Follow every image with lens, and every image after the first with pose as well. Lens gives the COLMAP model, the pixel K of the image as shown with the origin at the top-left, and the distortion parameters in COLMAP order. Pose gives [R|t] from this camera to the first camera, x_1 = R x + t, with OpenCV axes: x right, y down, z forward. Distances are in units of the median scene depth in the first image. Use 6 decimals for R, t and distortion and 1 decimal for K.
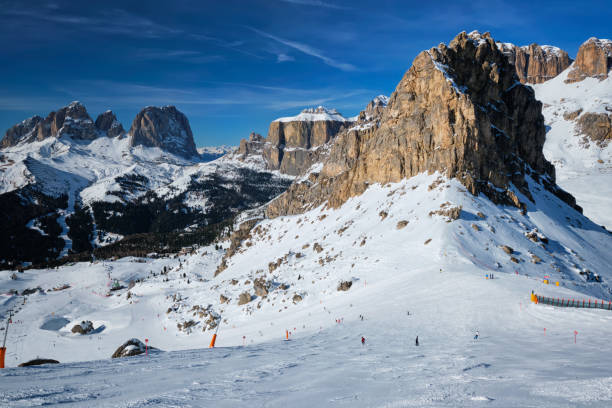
lens RADIAL K [[427.7, 0, 303.0], [0, 427.7, 204.0], [0, 0, 1]] dist [0.006442, 0.006484]
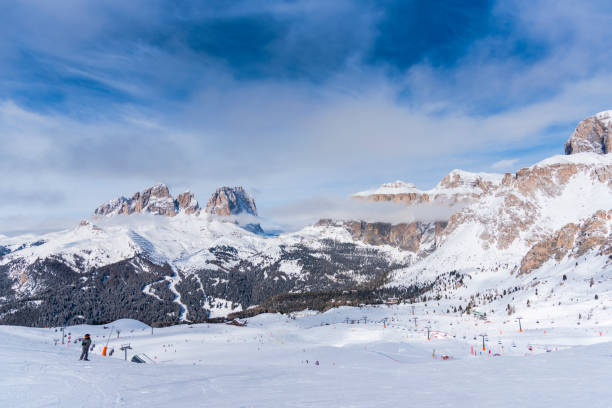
lens RADIAL K [[401.2, 0, 304.3], [0, 401.2, 209.2], [0, 0, 1]] dist [0.014706, -0.004985]
pose [[0.998542, -0.010297, -0.052996, -0.146627], [0.000612, 0.983741, -0.179594, 0.022358], [0.053983, 0.179299, 0.982312, 0.012808]]
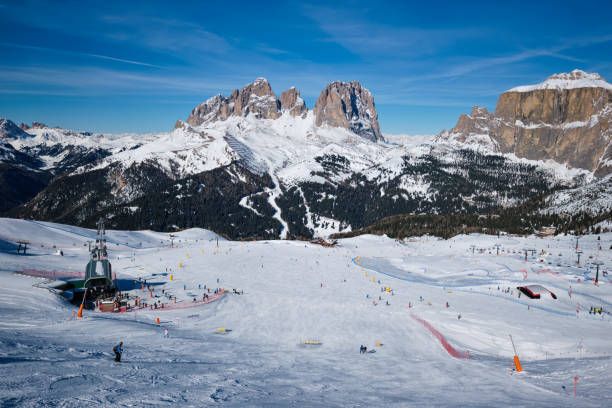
lens RADIAL K [[491.0, 0, 310.0], [0, 491.0, 204.5], [0, 0, 1]] dist [-0.013470, 0.015648]
pose [[0.952614, 0.052355, -0.299642, -0.140931], [-0.051788, 0.998610, 0.009840, 0.025925], [0.299740, 0.006144, 0.954001, 0.034840]]
